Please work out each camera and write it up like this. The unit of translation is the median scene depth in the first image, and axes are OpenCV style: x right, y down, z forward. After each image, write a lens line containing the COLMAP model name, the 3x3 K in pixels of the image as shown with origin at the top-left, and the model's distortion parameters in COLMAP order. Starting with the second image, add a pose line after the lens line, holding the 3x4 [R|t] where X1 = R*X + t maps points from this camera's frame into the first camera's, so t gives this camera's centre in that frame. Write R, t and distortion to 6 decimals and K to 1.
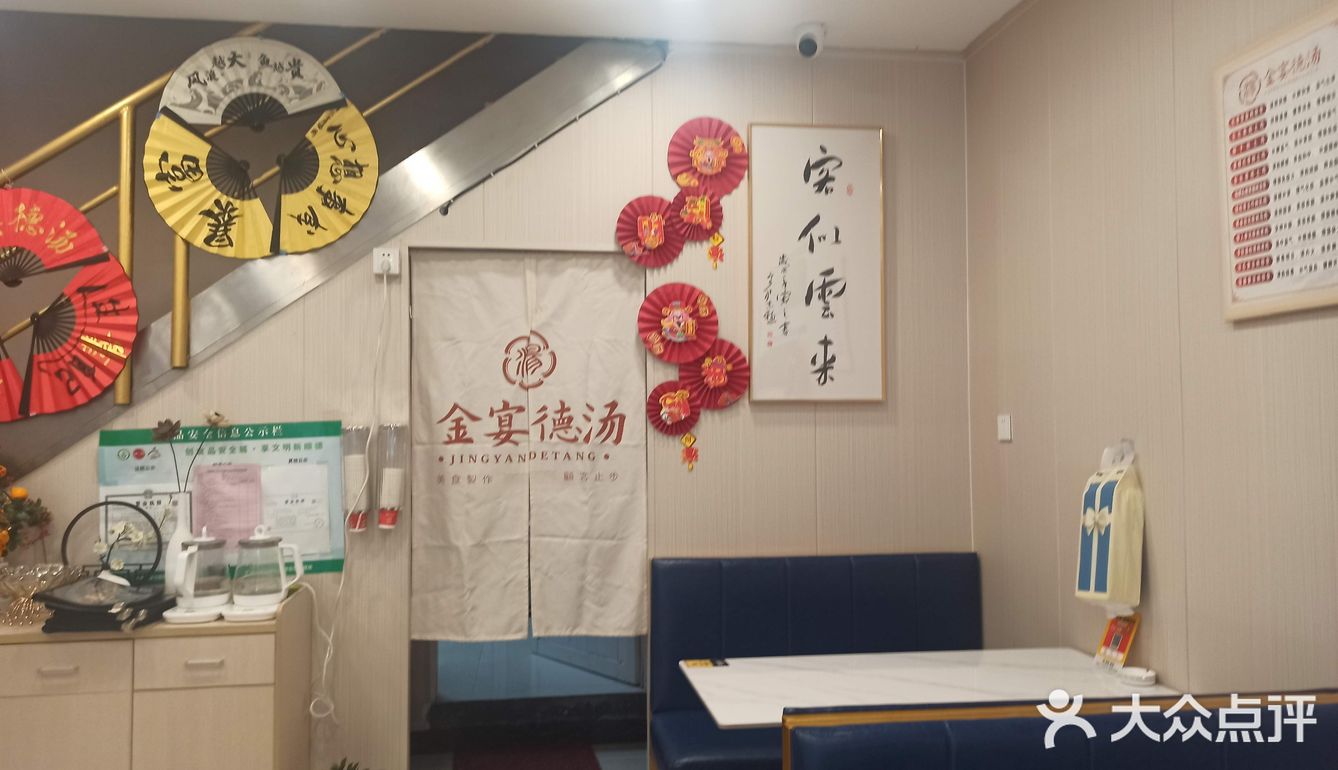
lens RADIAL K [[986.0, 0, 649.5], [0, 986.0, 385.2], [0, 0, 1]] dist [0.008757, 0.000012]
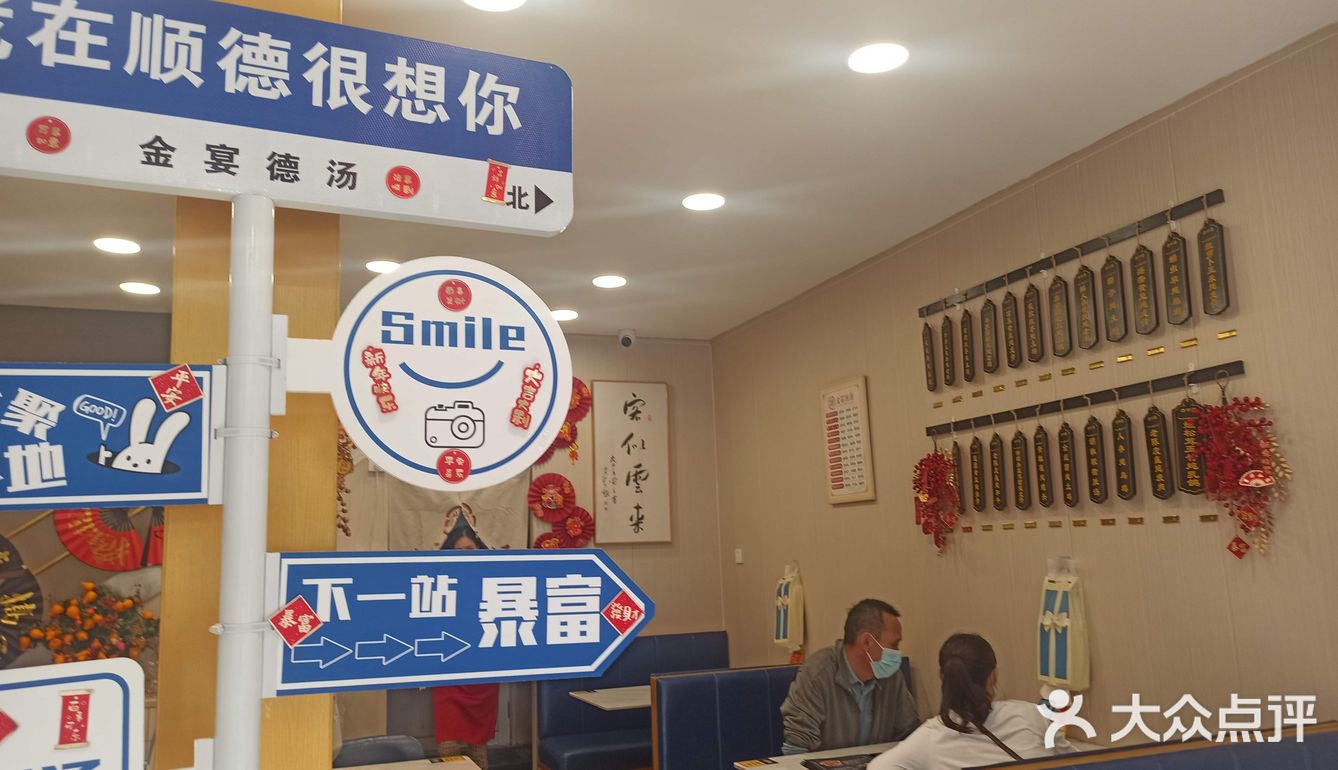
lens RADIAL K [[986.0, 0, 649.5], [0, 986.0, 385.2], [0, 0, 1]] dist [0.008757, 0.000012]
pose [[0.970296, 0.013926, 0.241520, -0.231129], [0.017835, 0.991508, -0.128821, -0.035729], [-0.241263, 0.129302, 0.961807, -0.716437]]
